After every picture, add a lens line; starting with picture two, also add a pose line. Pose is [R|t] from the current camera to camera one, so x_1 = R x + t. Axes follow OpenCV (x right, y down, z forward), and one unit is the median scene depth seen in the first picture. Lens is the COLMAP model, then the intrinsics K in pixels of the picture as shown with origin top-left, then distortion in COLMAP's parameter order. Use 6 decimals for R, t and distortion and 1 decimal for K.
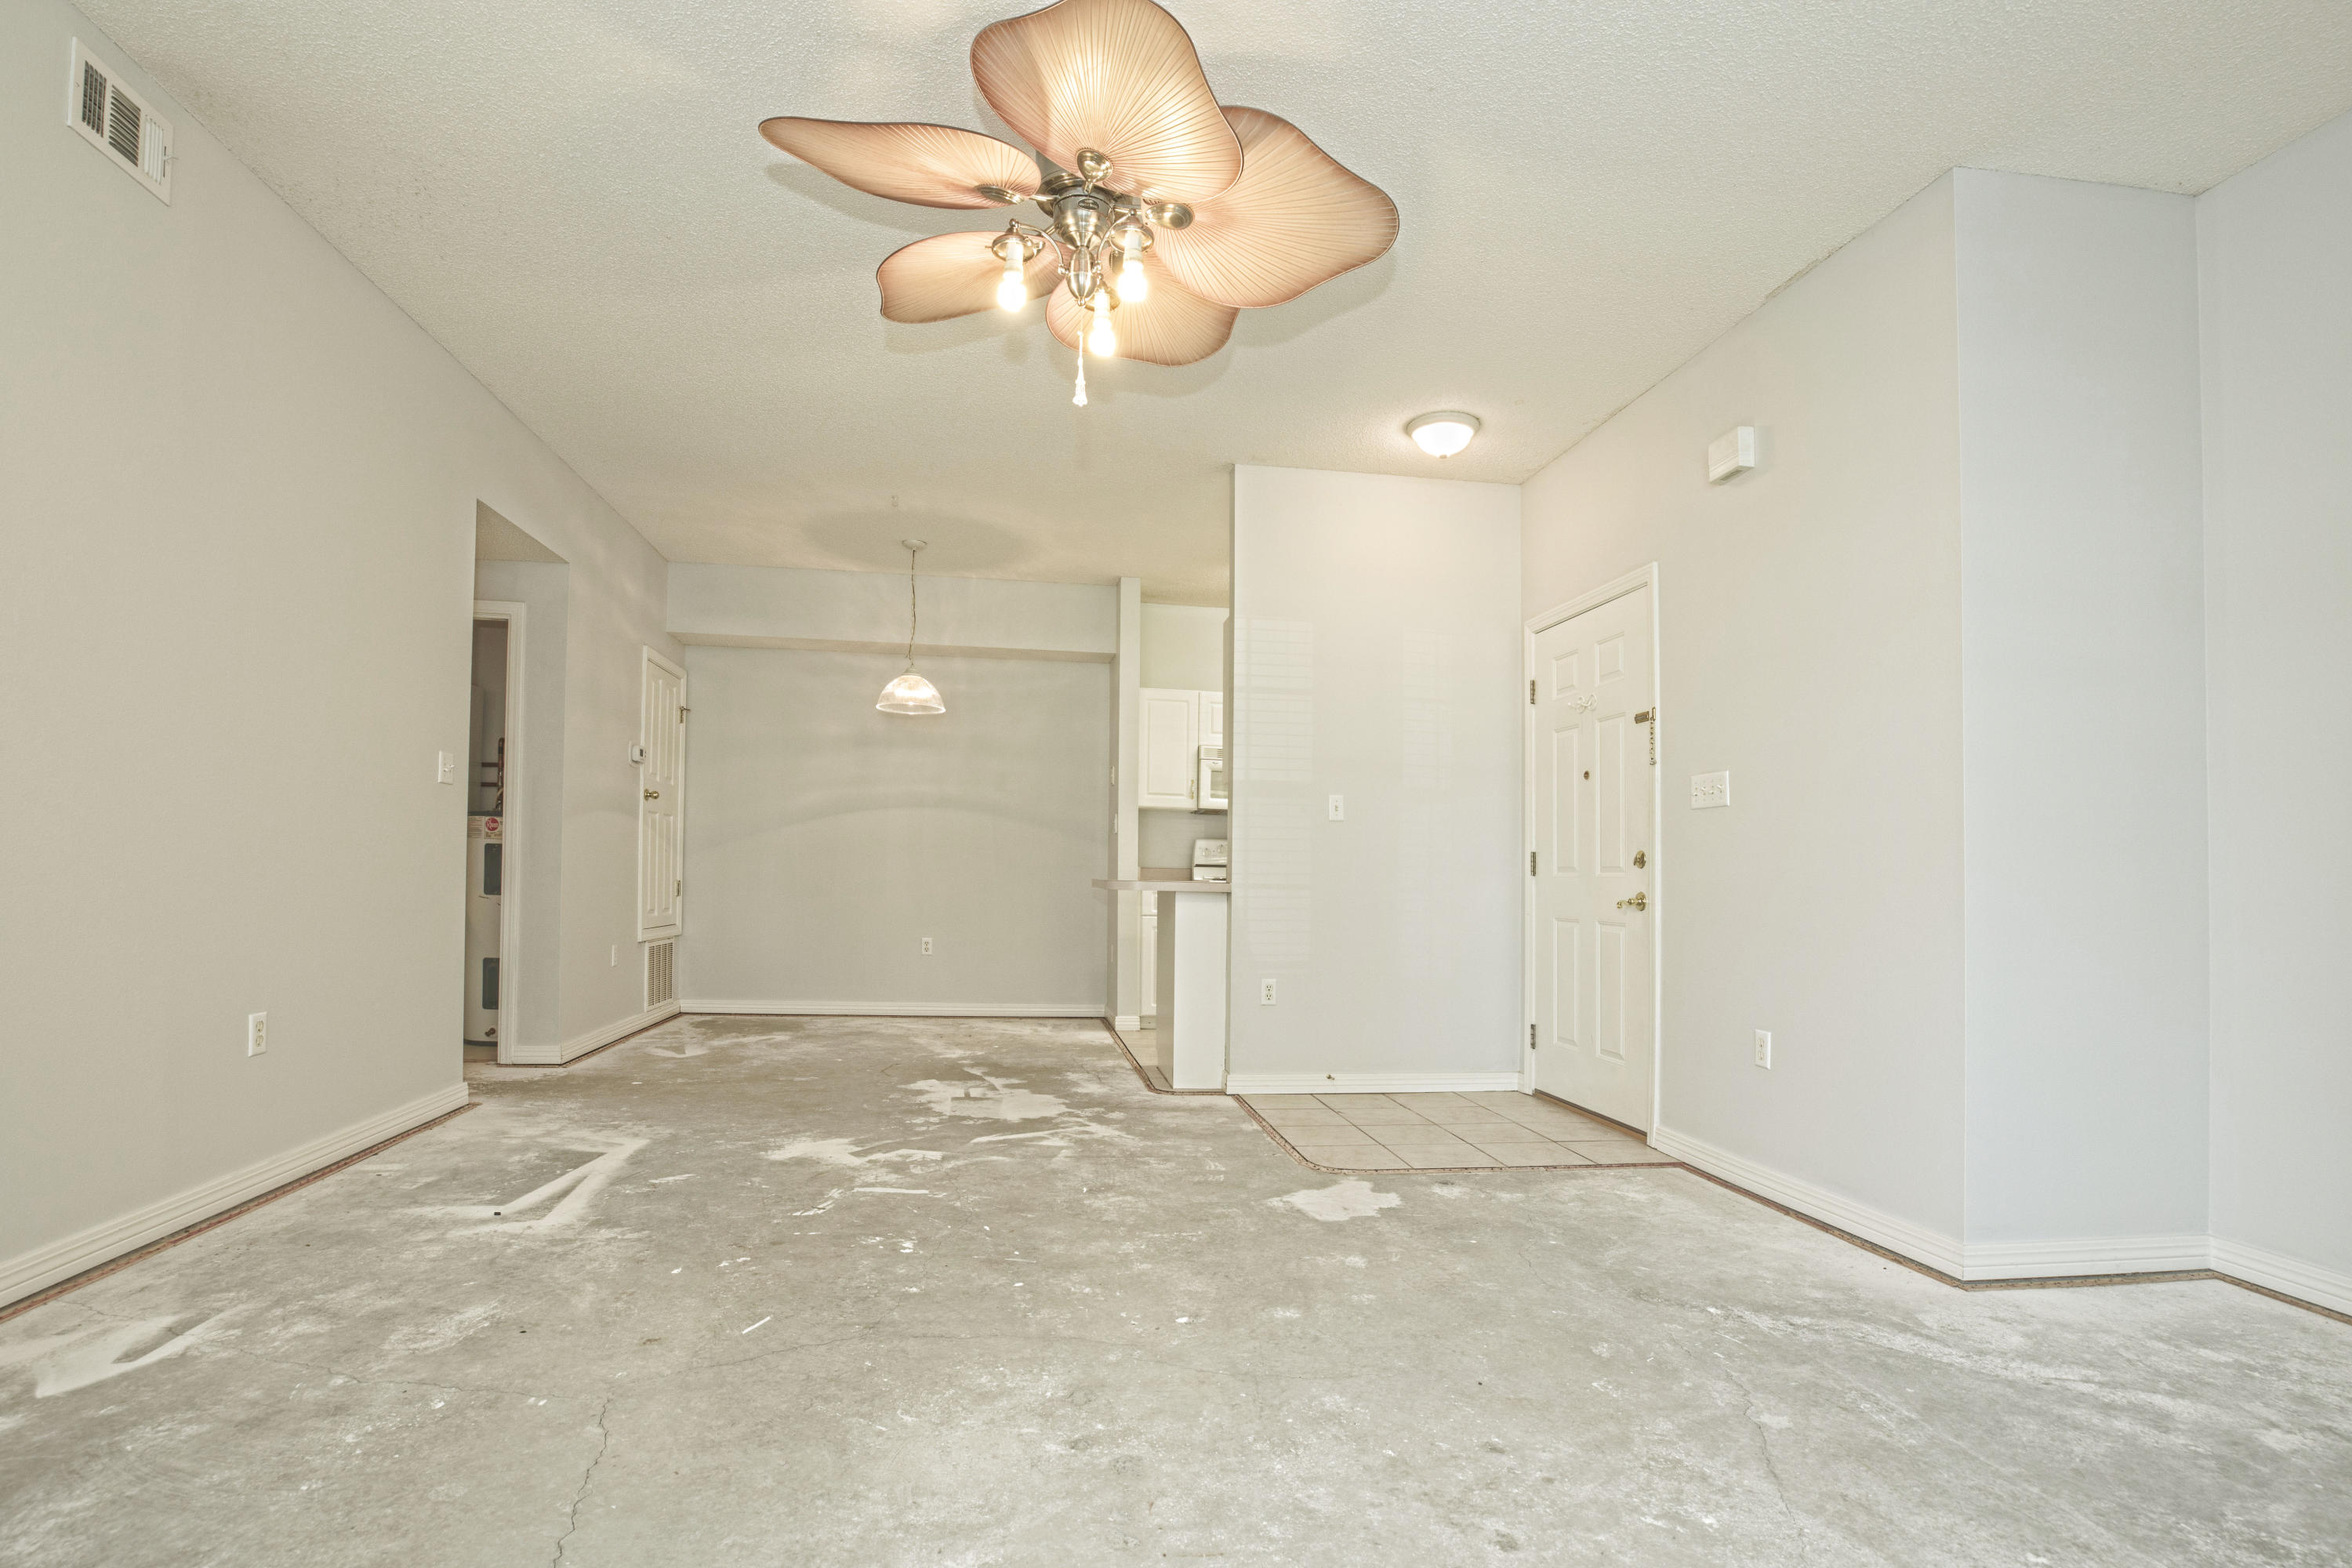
lens RADIAL K [[1142.7, 0, 1191.5], [0, 1142.7, 795.5], [0, 0, 1]] dist [-0.045976, 0.015010]
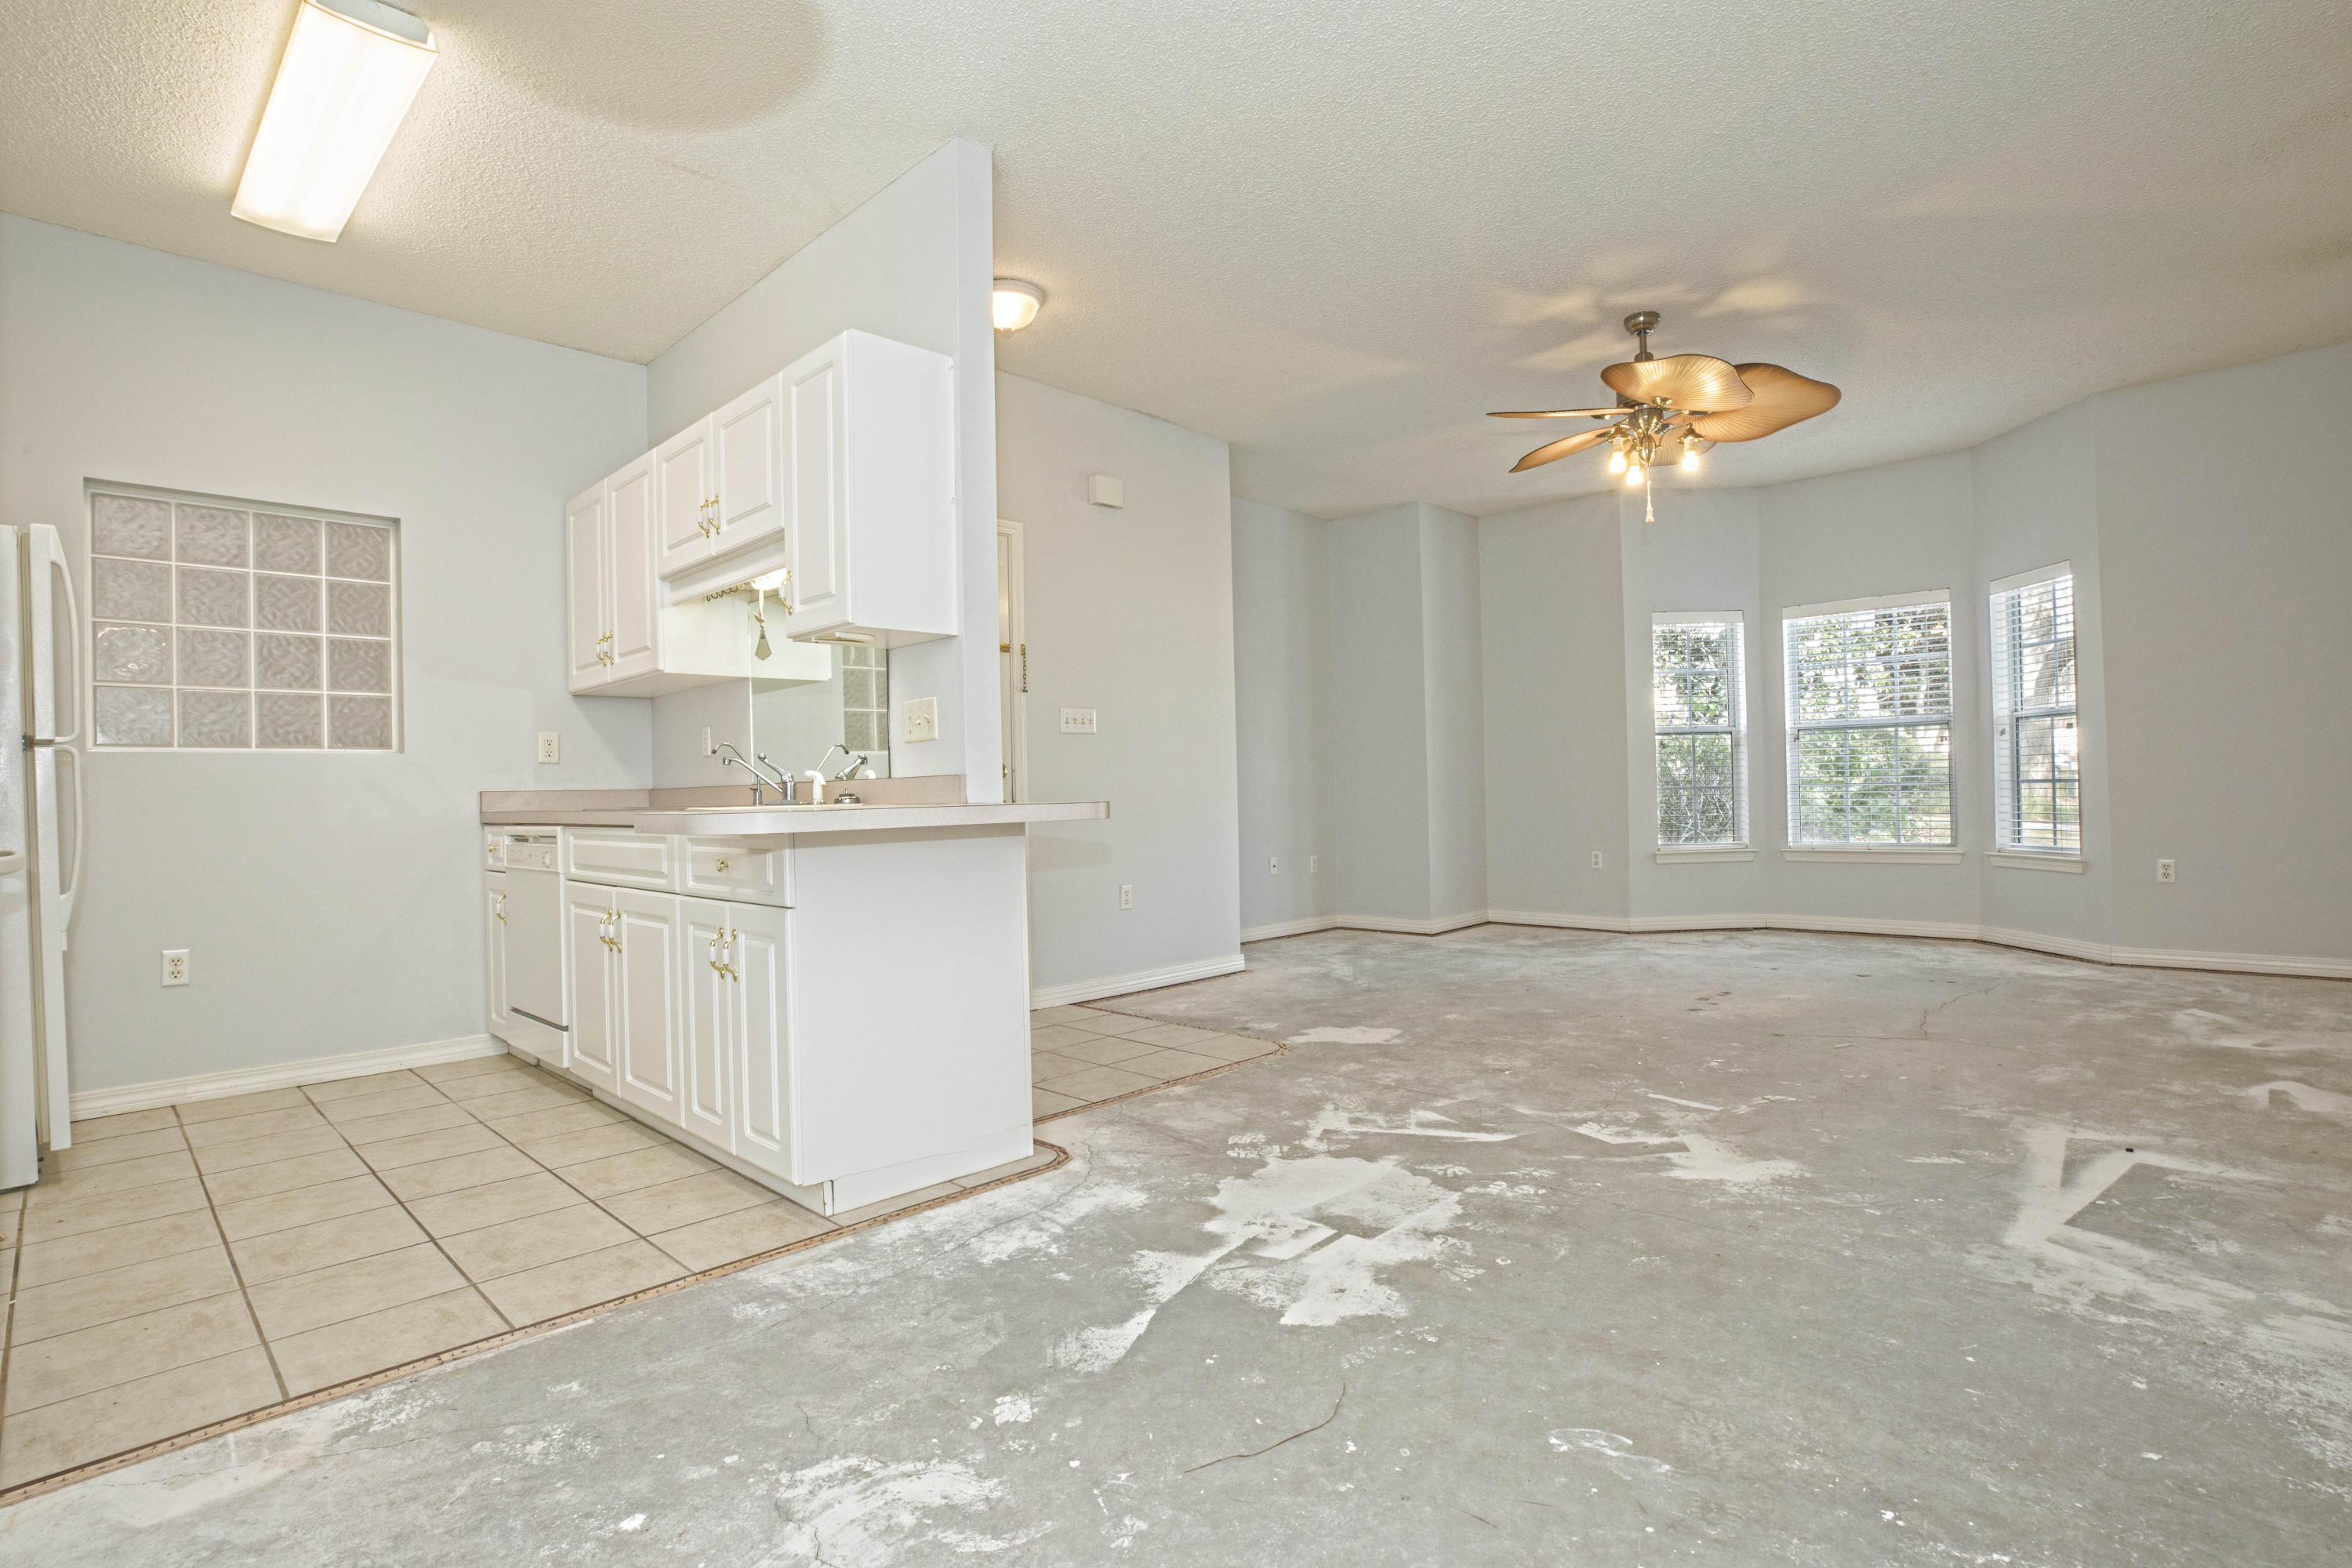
lens RADIAL K [[1146.6, 0, 1176.0], [0, 1146.6, 784.0], [0, 0, 1]] dist [-0.036685, 0.012171]
pose [[-0.597706, -0.004291, 0.801704, -0.880627], [-0.048004, 0.998383, -0.030446, 0.136303], [-0.800277, -0.056683, -0.596945, 2.175344]]
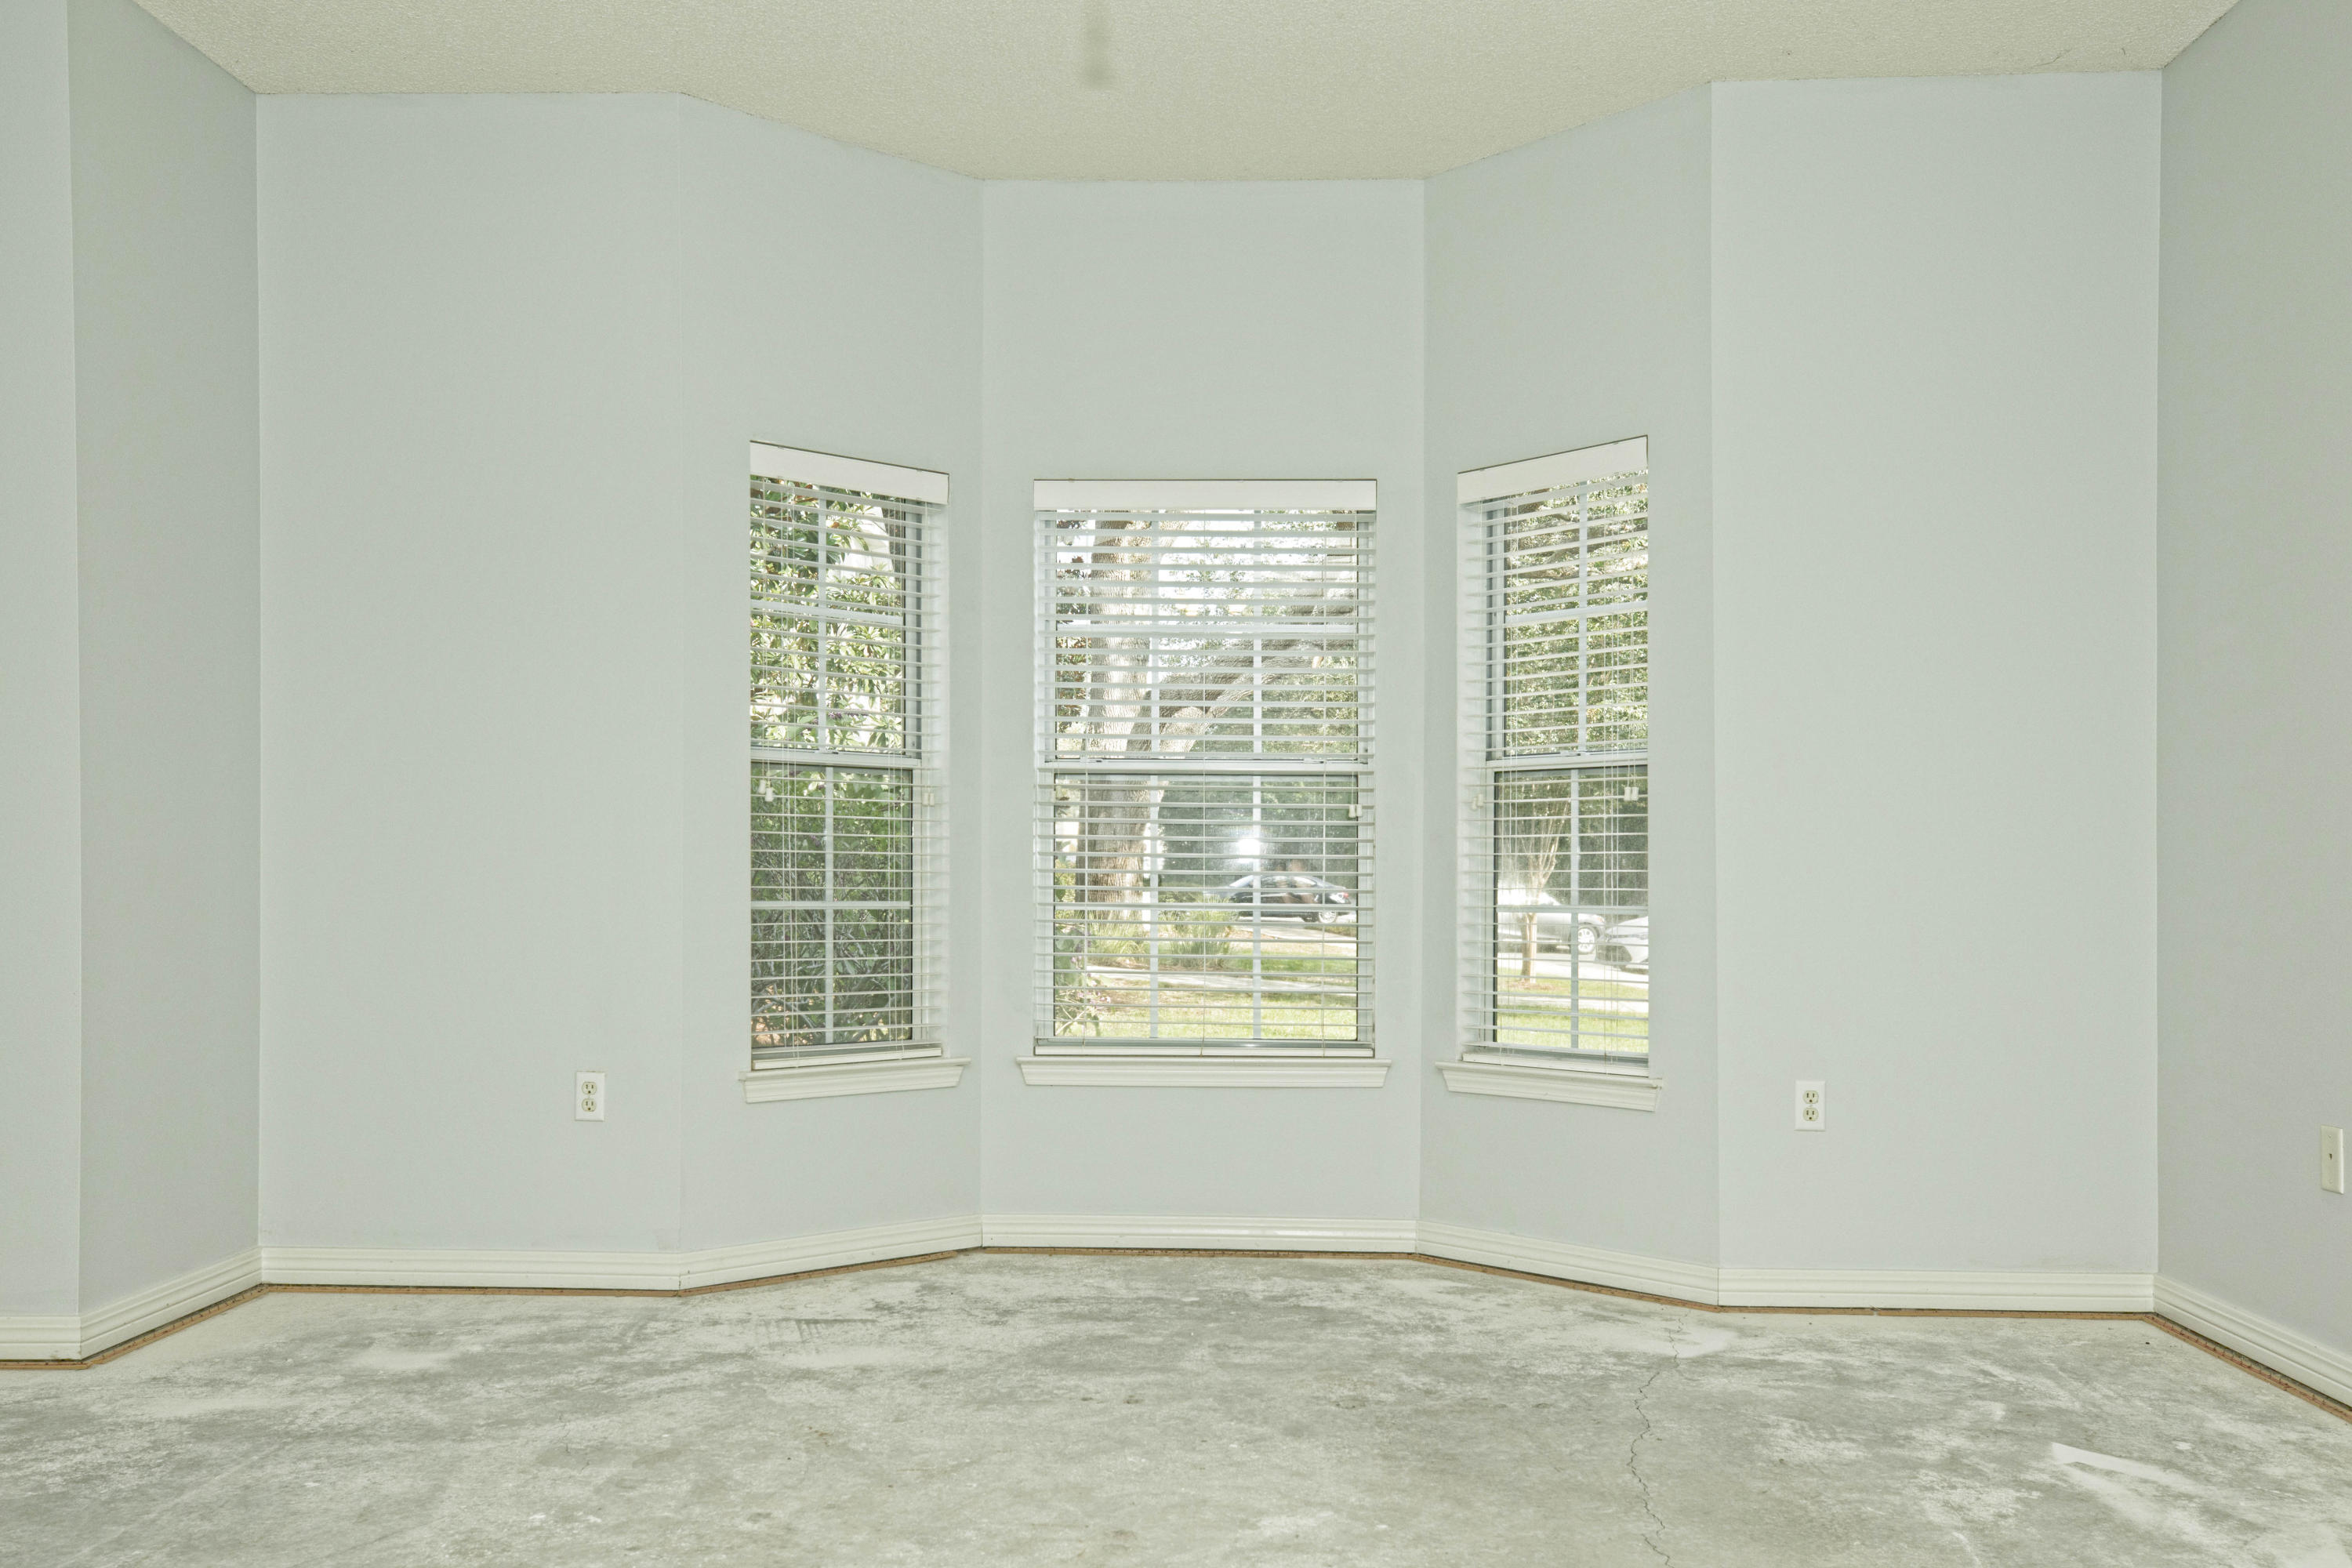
lens RADIAL K [[2115.4, 0, 1193.7], [0, 2115.4, 868.5], [0, 0, 1]] dist [0.037812, 0.004678]
pose [[-0.979931, -0.028574, 0.197279, -0.258721], [-0.043669, 0.996405, -0.072592, 0.103449], [-0.194496, -0.079750, -0.977656, 1.546411]]
